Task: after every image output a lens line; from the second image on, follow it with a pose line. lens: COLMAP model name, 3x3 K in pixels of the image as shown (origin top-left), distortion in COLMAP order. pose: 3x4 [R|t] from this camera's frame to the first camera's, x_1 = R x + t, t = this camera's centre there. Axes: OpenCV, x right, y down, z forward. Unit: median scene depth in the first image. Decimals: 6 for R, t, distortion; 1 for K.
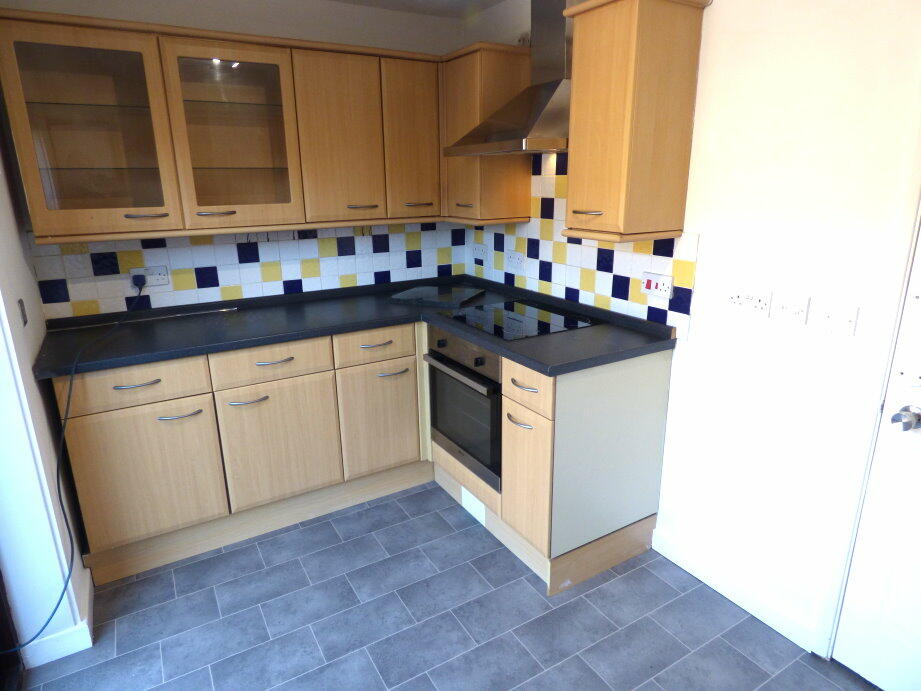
lens RADIAL K [[570.8, 0, 462.6], [0, 570.8, 346.5], [0, 0, 1]] dist [0.008859, 0.001054]
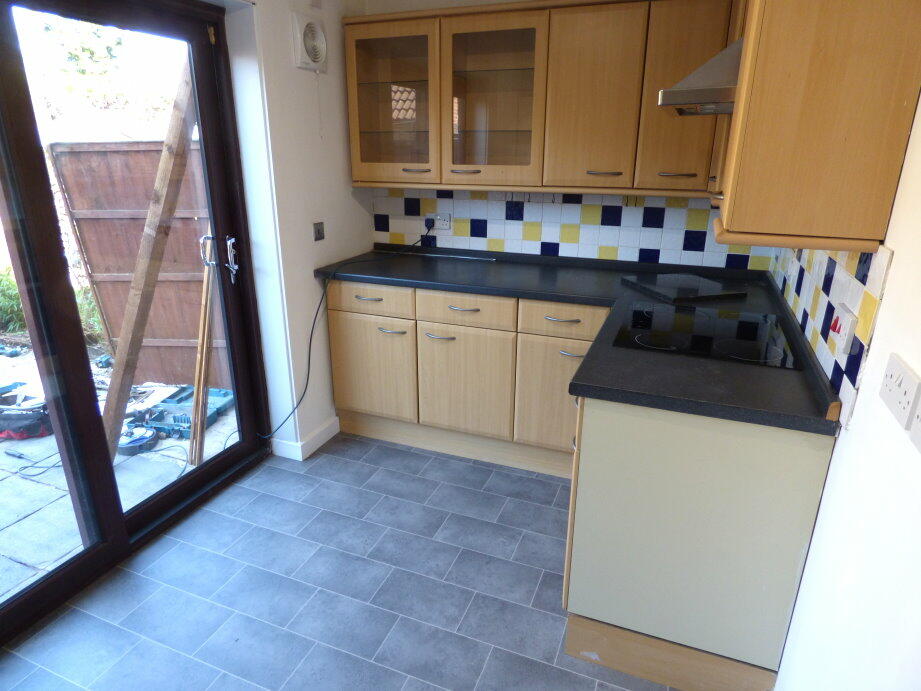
lens RADIAL K [[570.8, 0, 456.7], [0, 570.8, 344.1], [0, 0, 1]] dist [0.008859, 0.001054]
pose [[0.599456, 0.278402, -0.750429, 0.489306], [-0.235984, 0.957358, 0.166662, -0.084933], [0.764829, 0.077183, 0.639593, 0.270345]]
